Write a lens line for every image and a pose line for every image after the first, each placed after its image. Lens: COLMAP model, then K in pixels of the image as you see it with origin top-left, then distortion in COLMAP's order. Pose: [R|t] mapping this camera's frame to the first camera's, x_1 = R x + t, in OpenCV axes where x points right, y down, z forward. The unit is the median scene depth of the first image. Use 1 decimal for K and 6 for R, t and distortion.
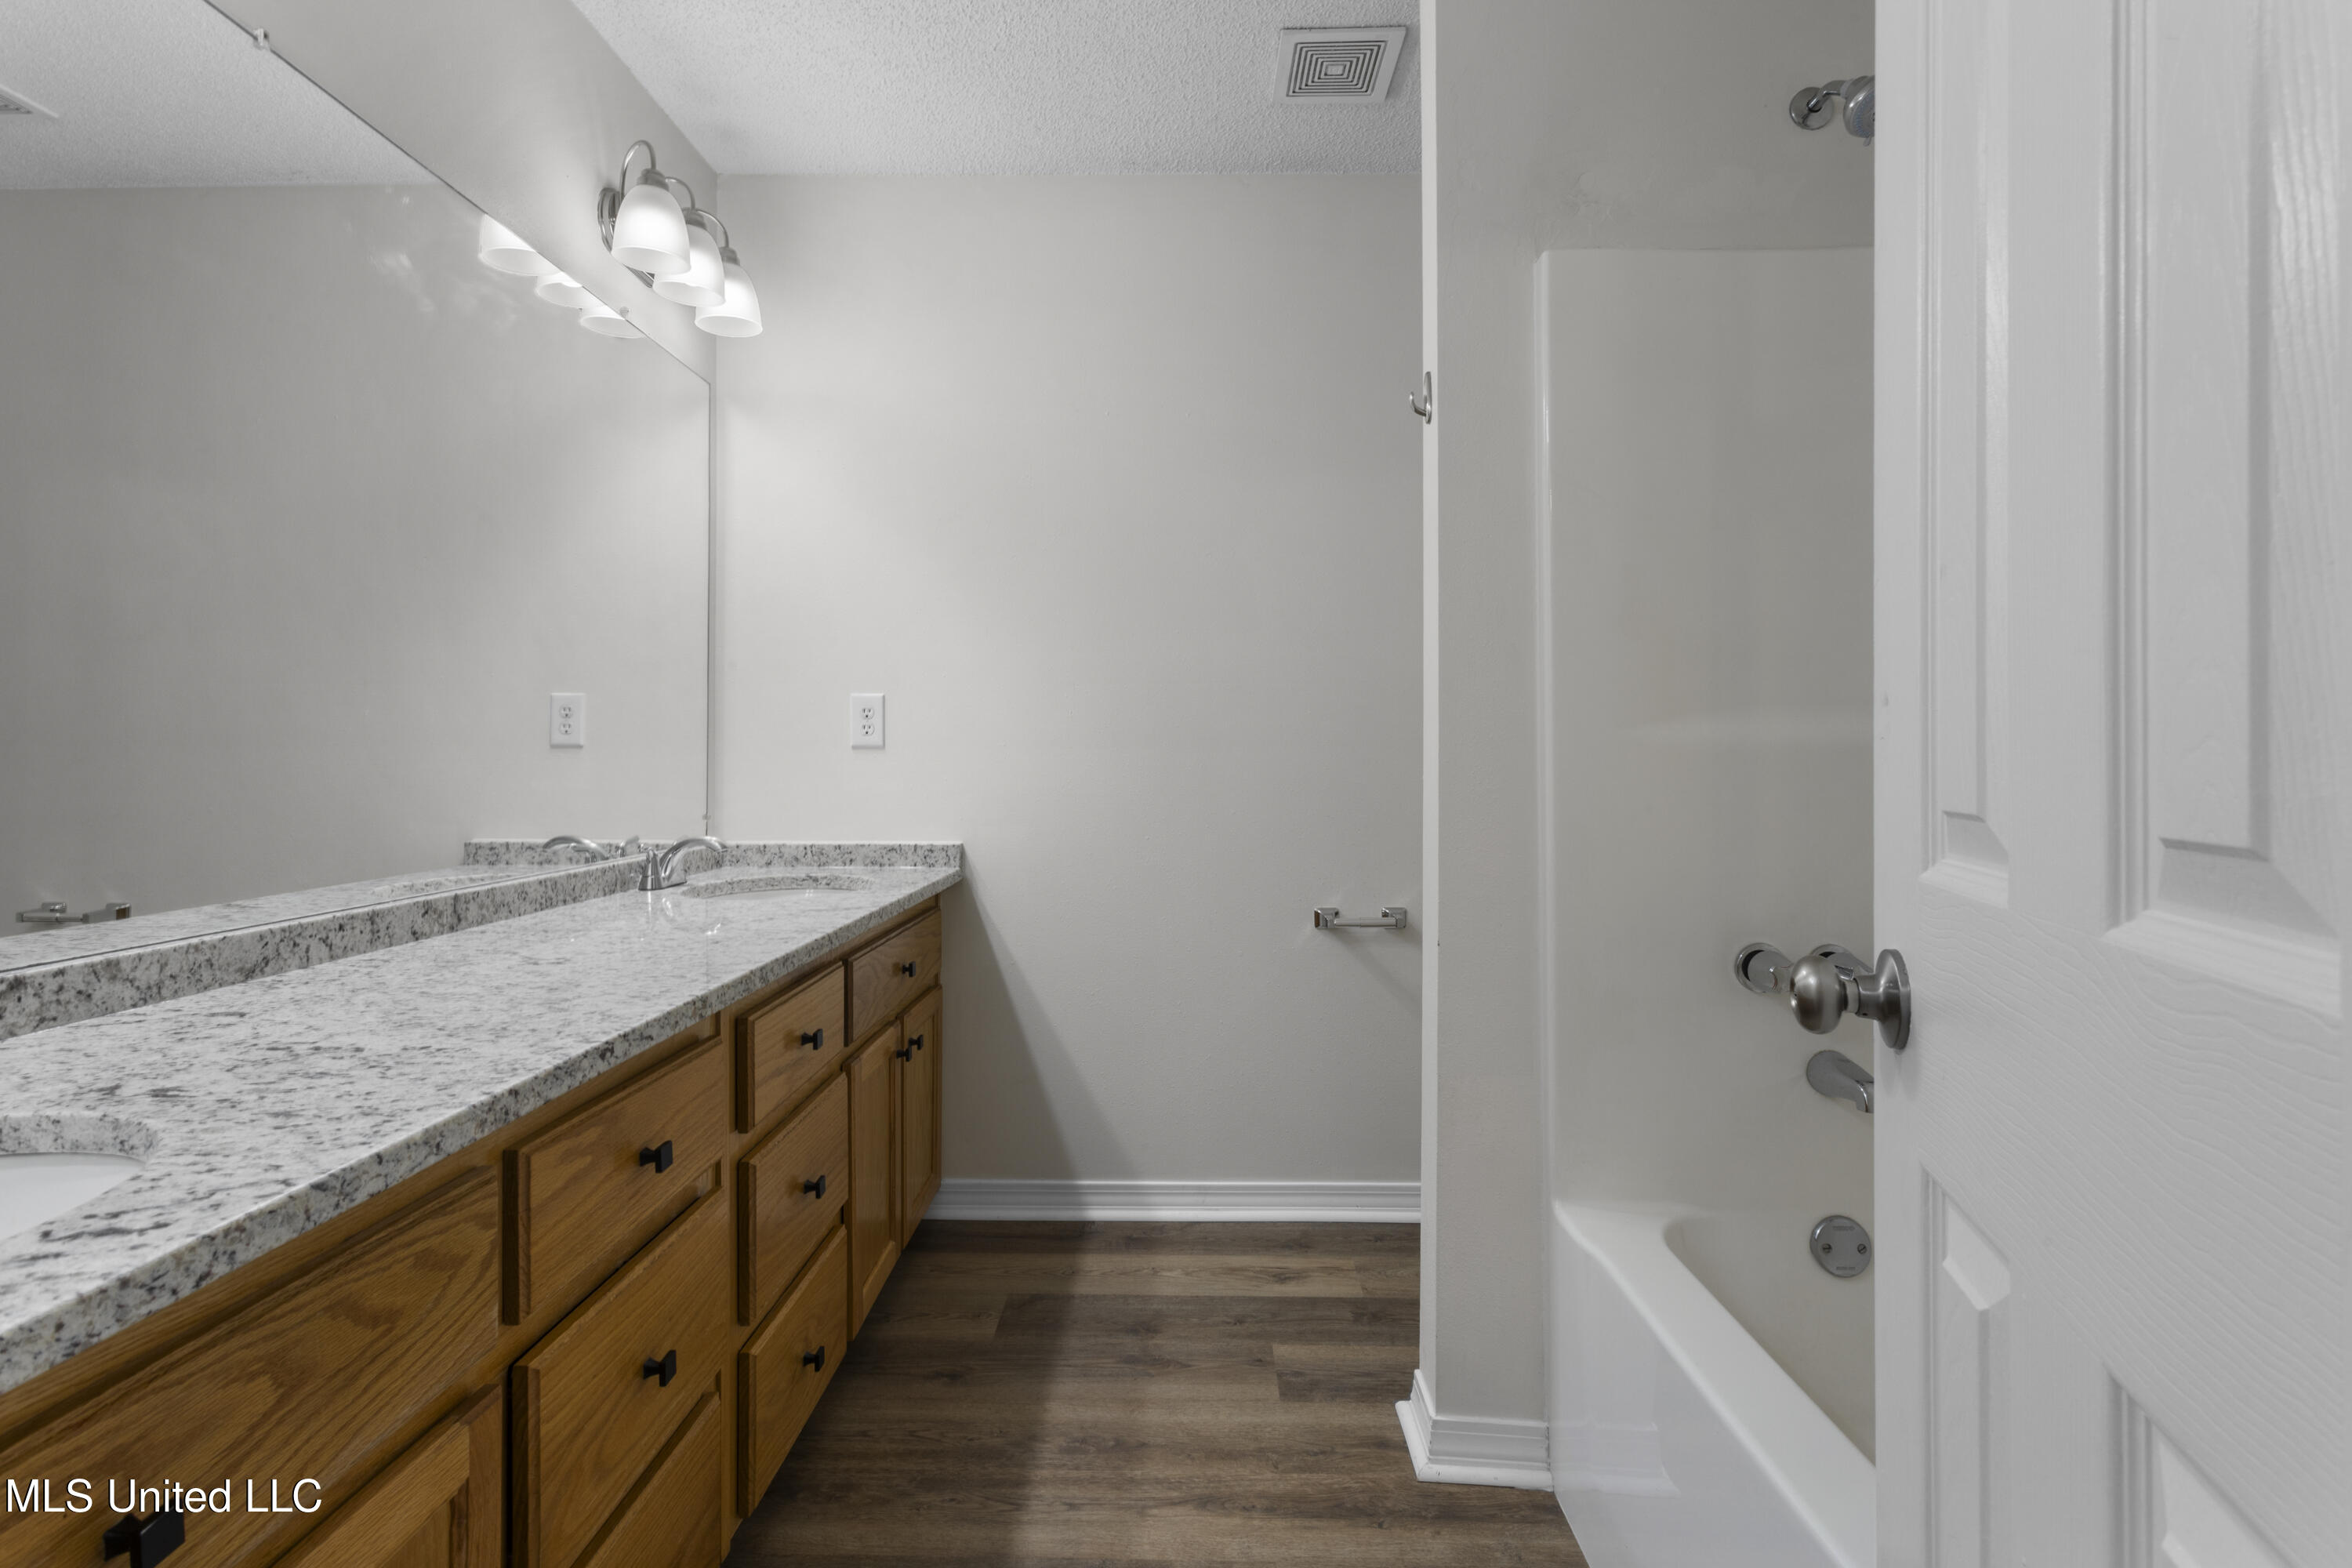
lens RADIAL K [[1121.5, 0, 1170.2], [0, 1121.5, 770.5], [0, 0, 1]] dist [0.000964, 0.000811]
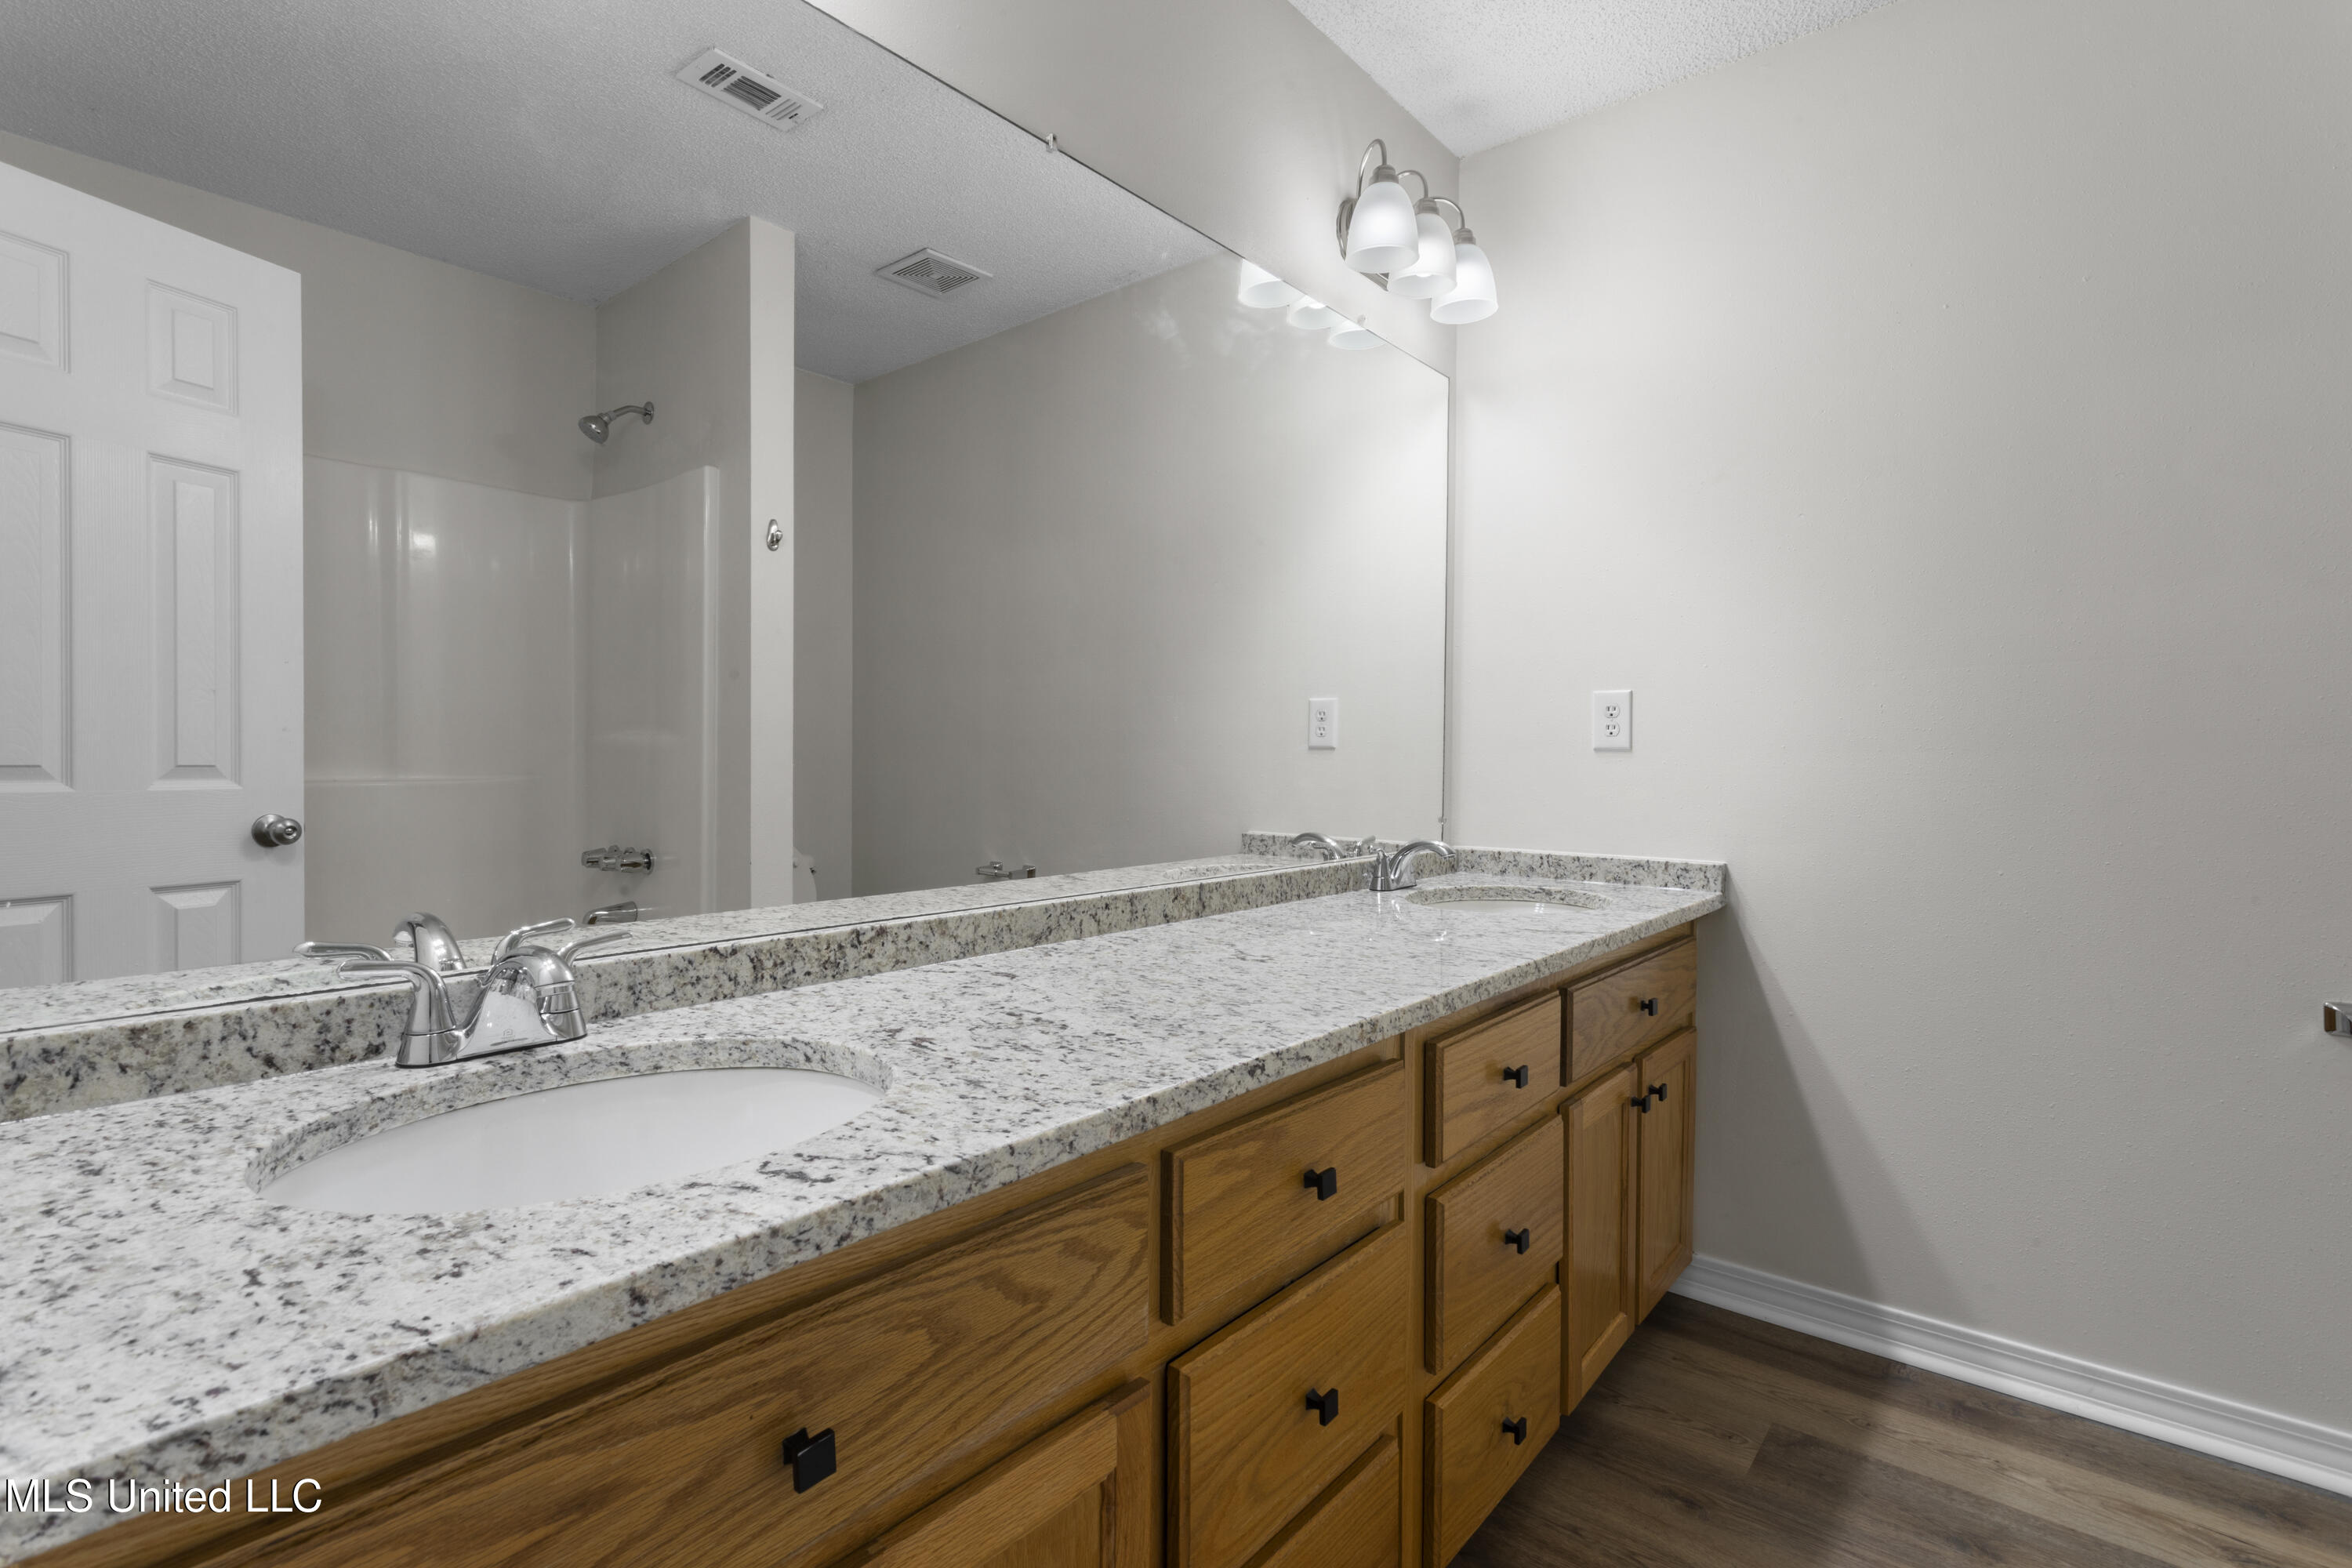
lens RADIAL K [[1115.6, 0, 1175.1], [0, 1115.6, 775.1], [0, 0, 1]] dist [-0.005145, 0.010143]
pose [[0.781420, 0.017344, -0.623765, 0.022574], [-0.015558, 0.999844, 0.008310, -0.004344], [0.623812, 0.003211, 0.781568, 0.149025]]
